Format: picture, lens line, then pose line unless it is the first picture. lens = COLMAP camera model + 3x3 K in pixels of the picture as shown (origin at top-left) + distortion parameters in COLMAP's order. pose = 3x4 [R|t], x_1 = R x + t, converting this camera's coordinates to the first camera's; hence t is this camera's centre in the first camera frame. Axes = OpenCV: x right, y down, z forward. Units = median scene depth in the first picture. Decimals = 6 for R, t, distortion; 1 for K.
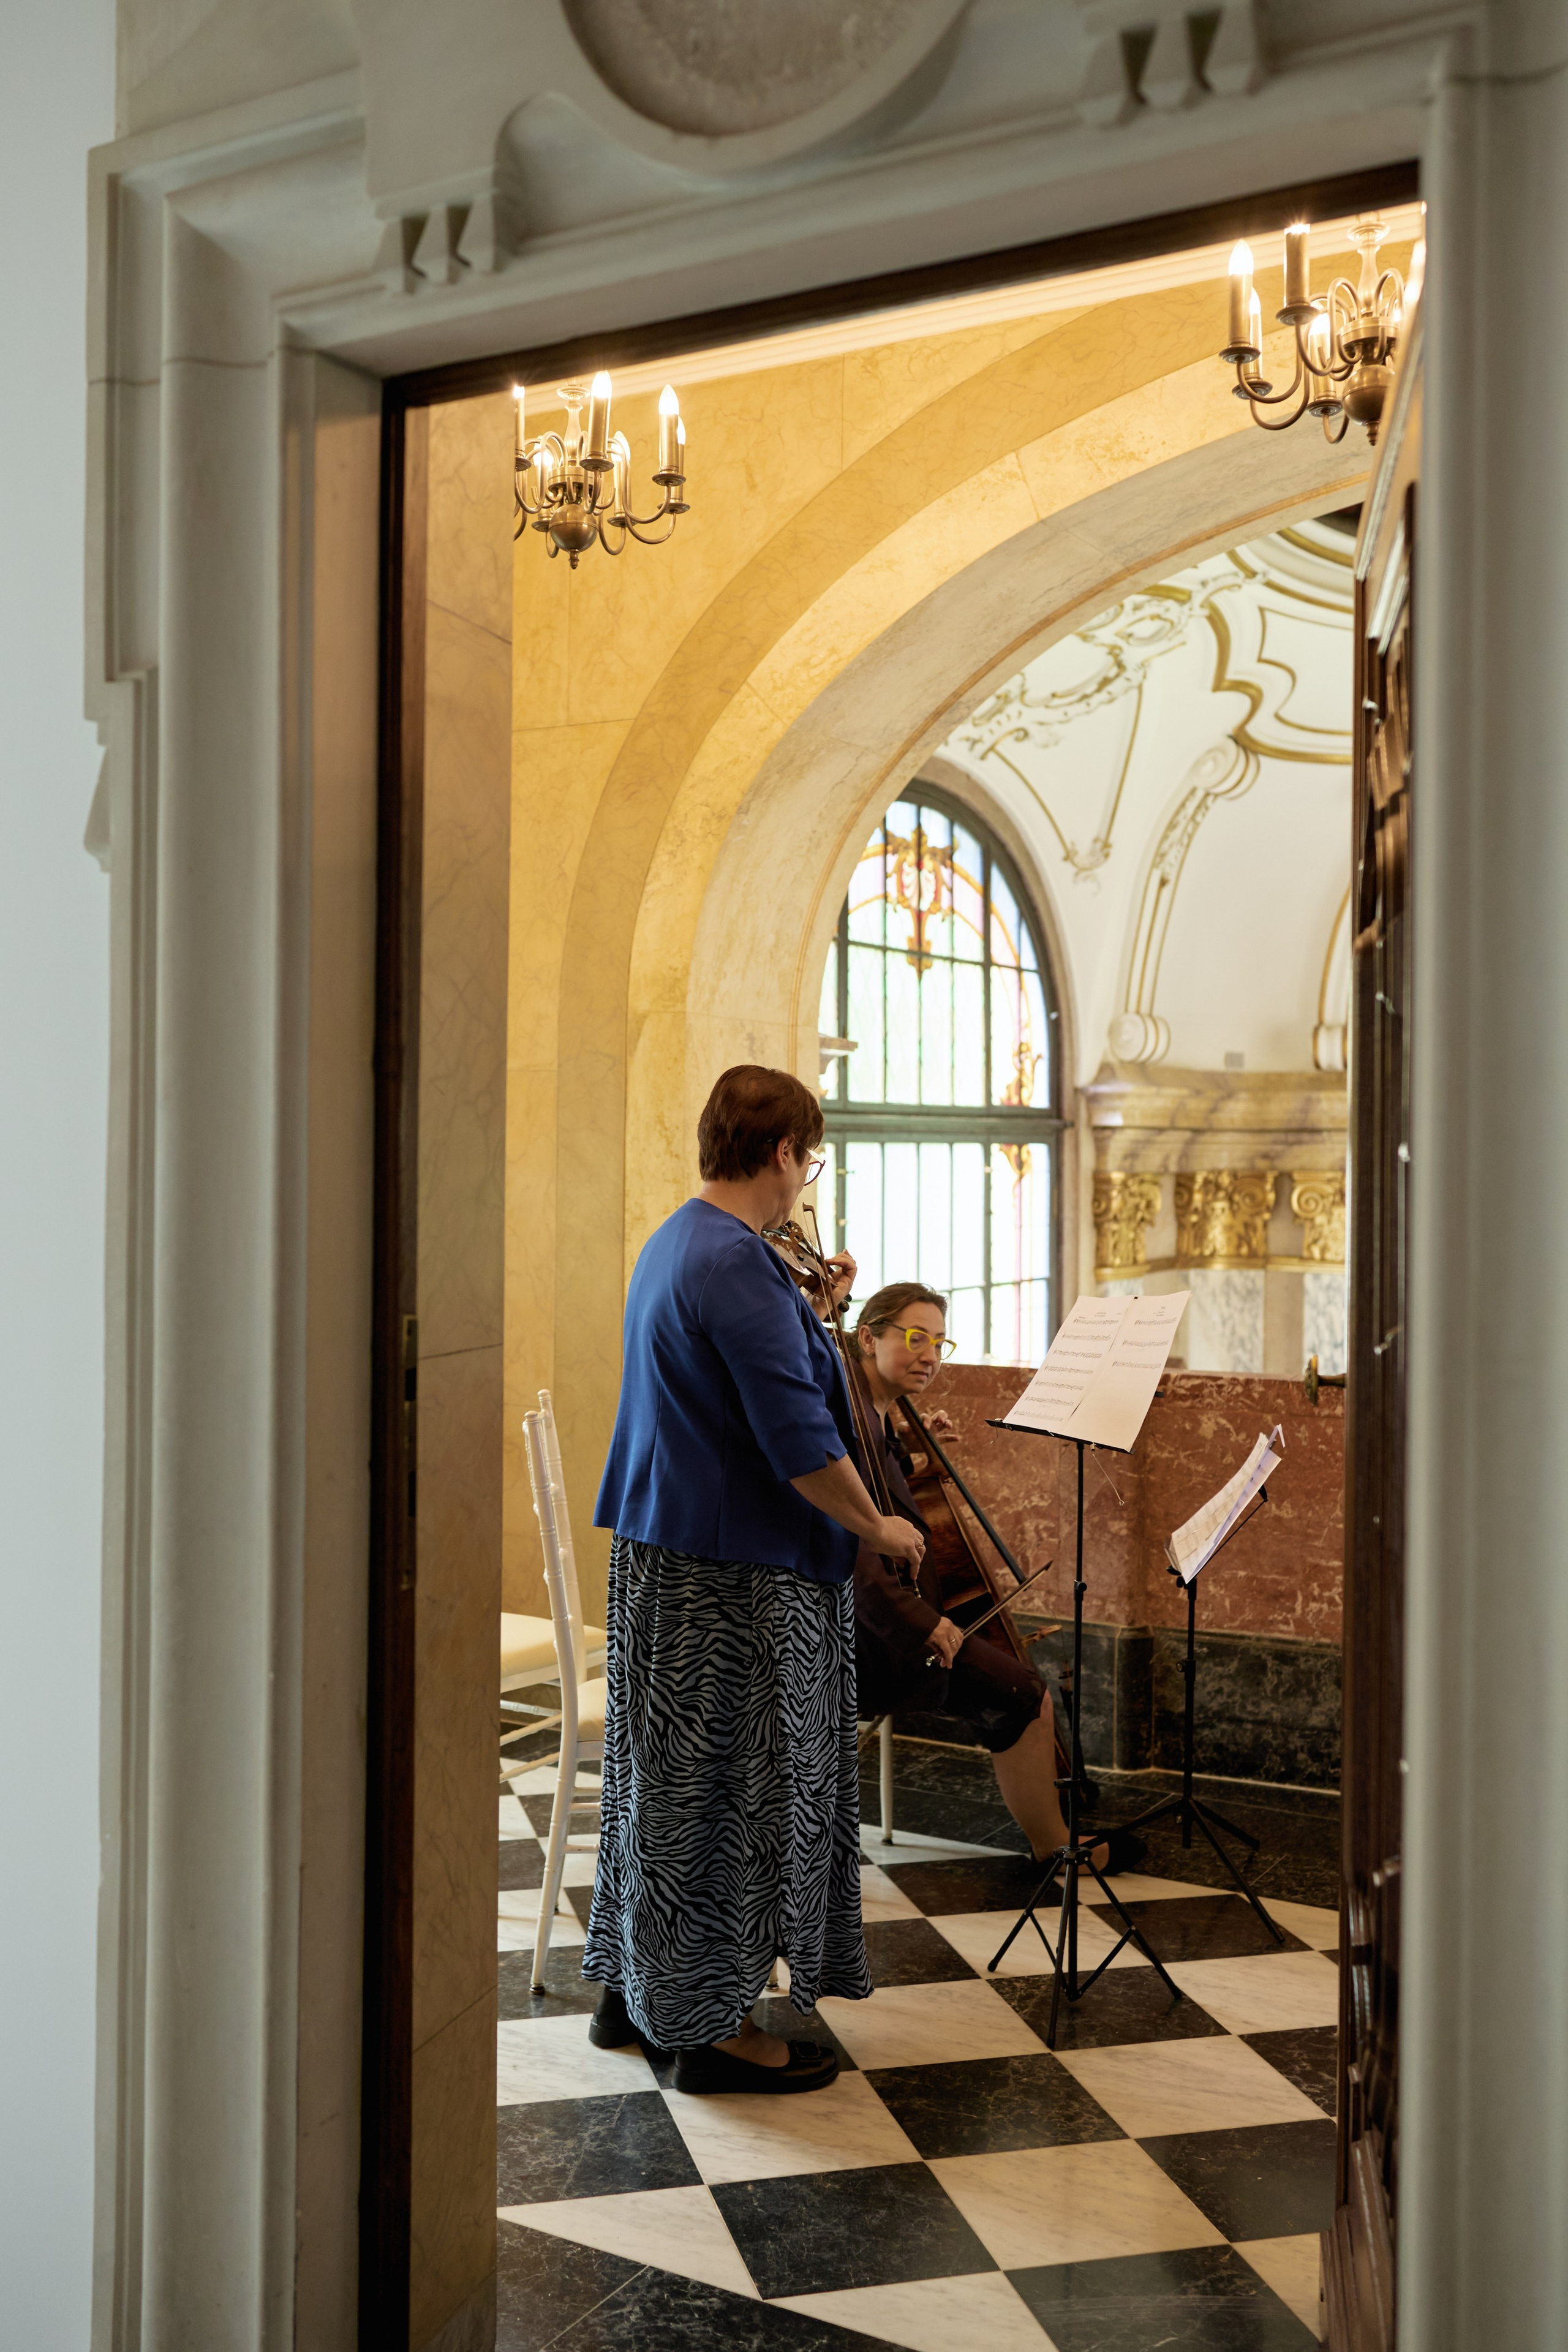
lens RADIAL K [[2279.5, 0, 779.1], [0, 2279.5, 1132.7], [0, 0, 1]] dist [-0.012546, -0.011648]
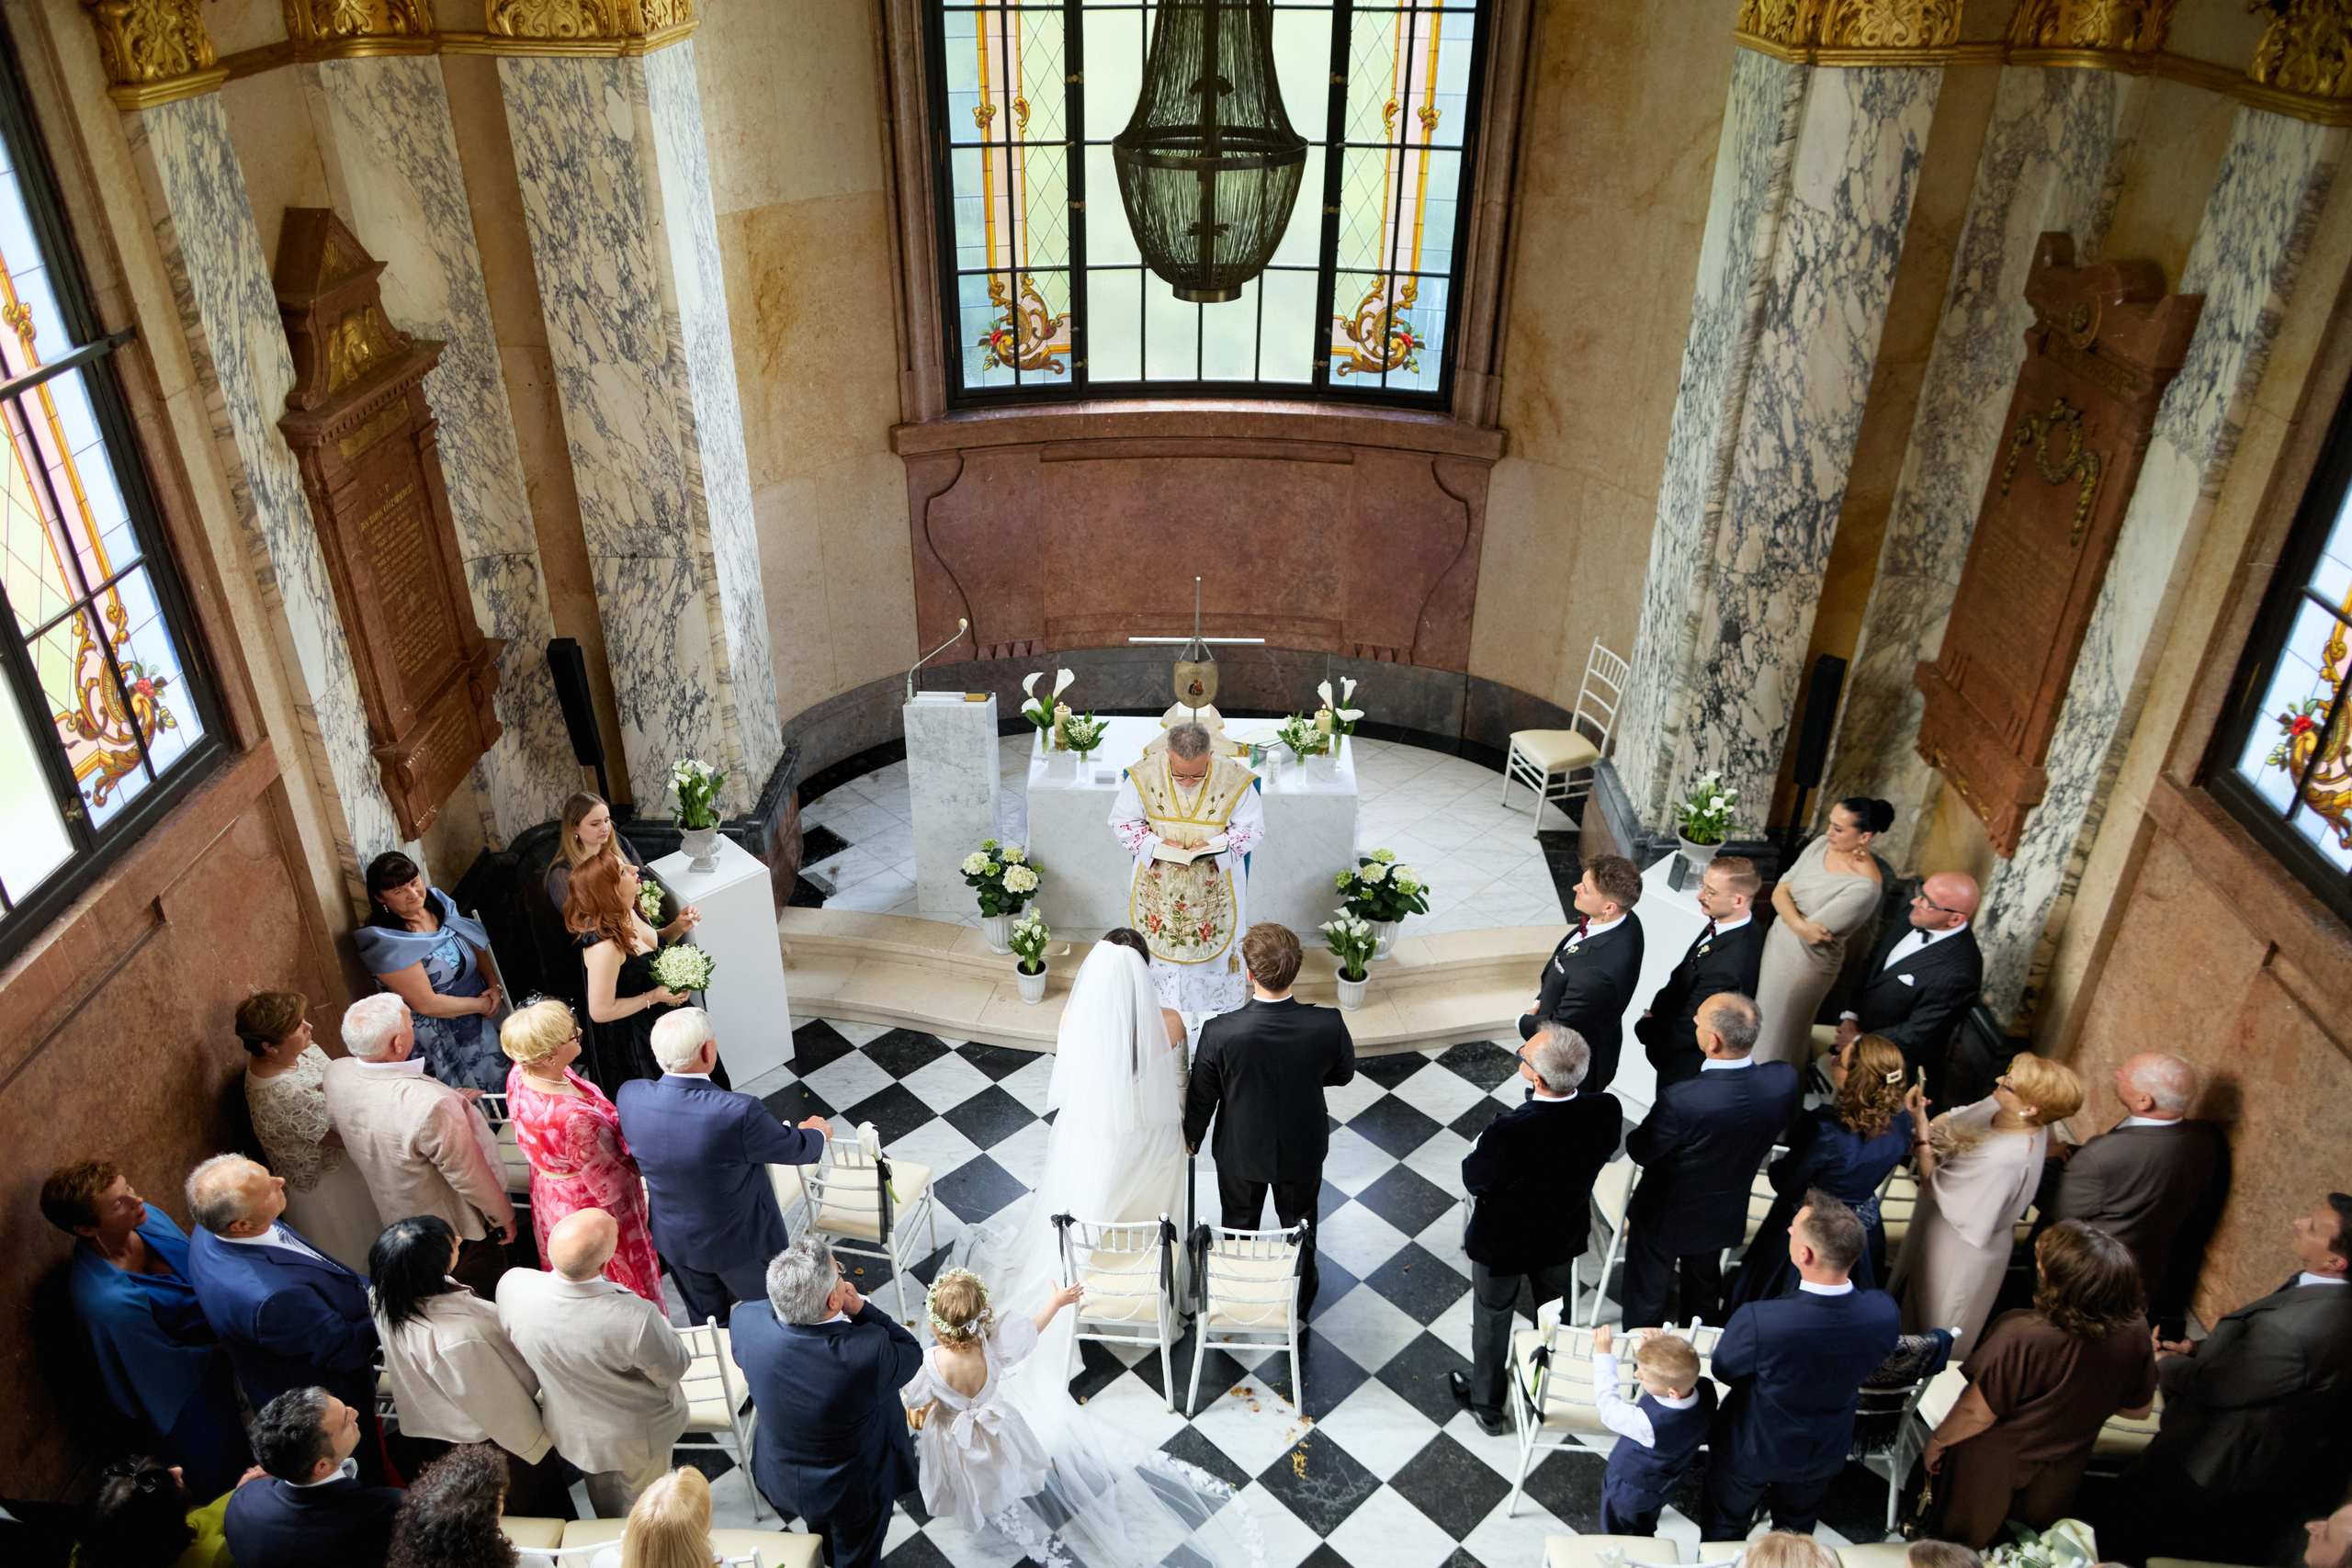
lens RADIAL K [[1613.6, 0, 1146.9], [0, 1613.6, 788.5], [0, 0, 1]] dist [0.031511, -0.020091]
pose [[0.876150, -0.247695, 0.413531, 0.142807], [0.002804, 0.860485, 0.509468, 0.000020], [-0.482030, -0.445211, 0.754608, 0.421476]]
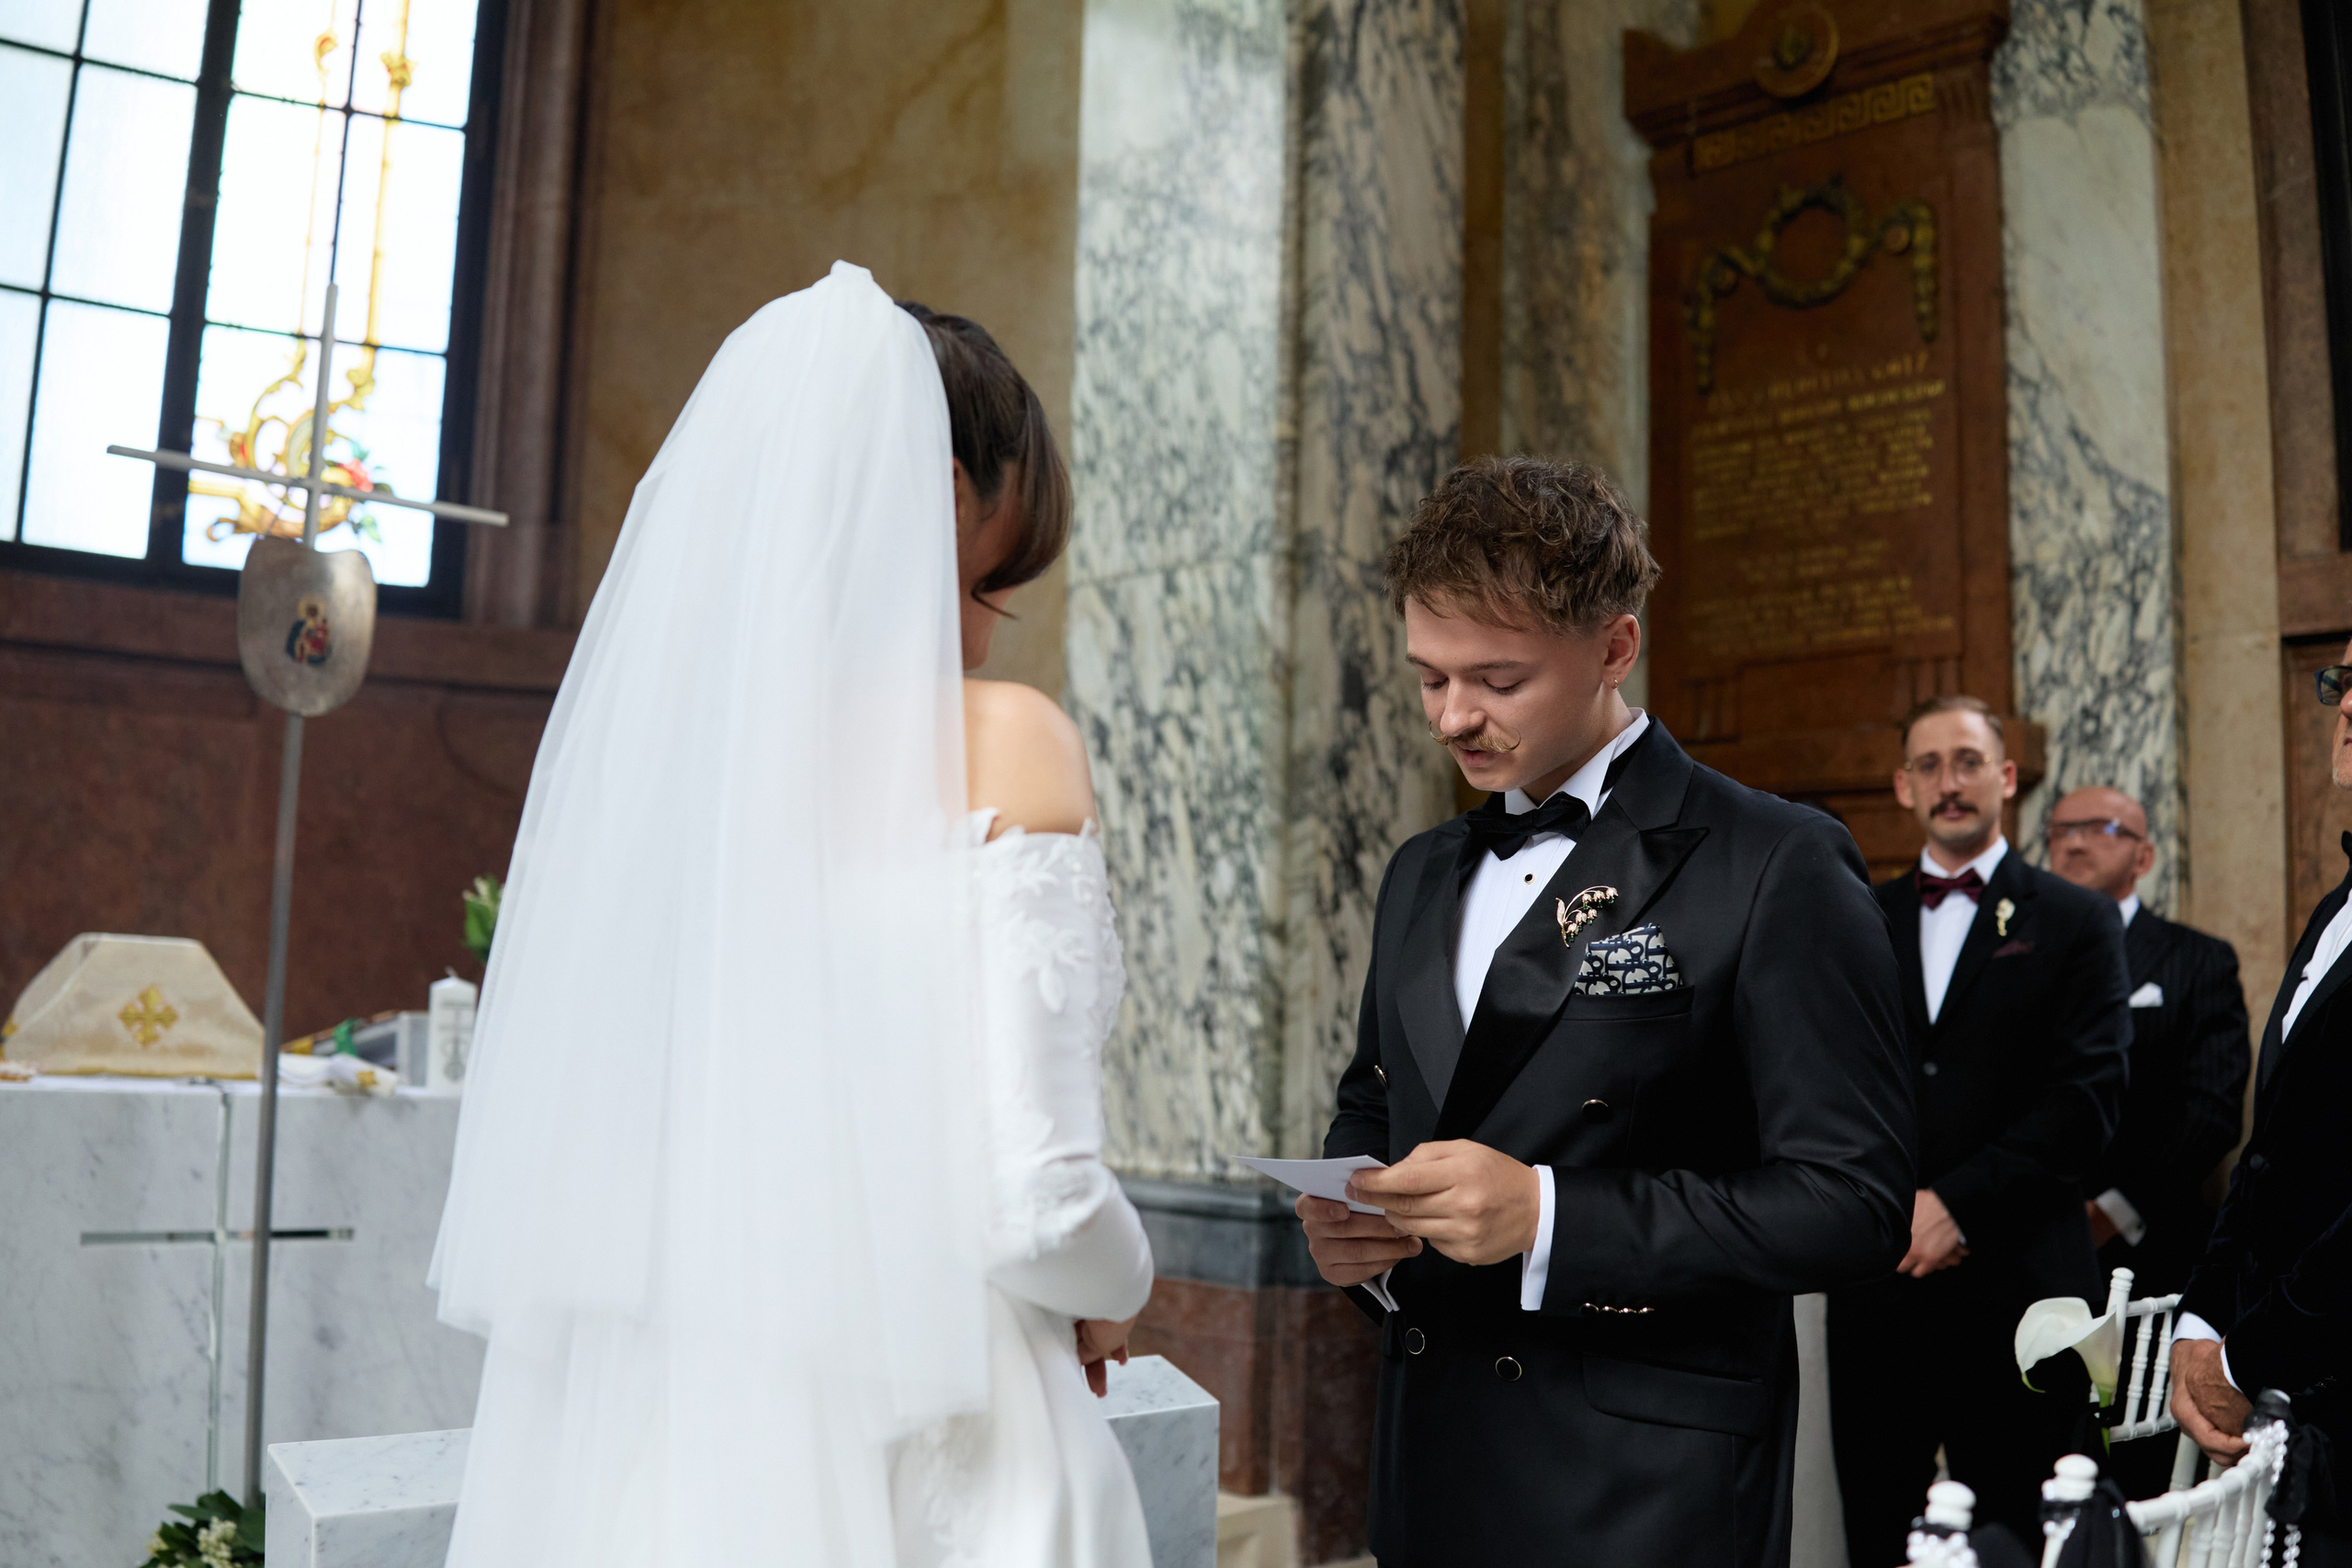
lens RADIAL K [[2222.3, 0, 1212.1], [0, 2222.3, 784.7], [0, 0, 1]] dist [-0.055301, -0.204327]
pose [[0.257780, 0.096725, 0.961350, 0.201252], [-0.026162, 0.995310, -0.093127, 0.307190], [-0.965849, -0.001144, 0.259101, 0.711242]]
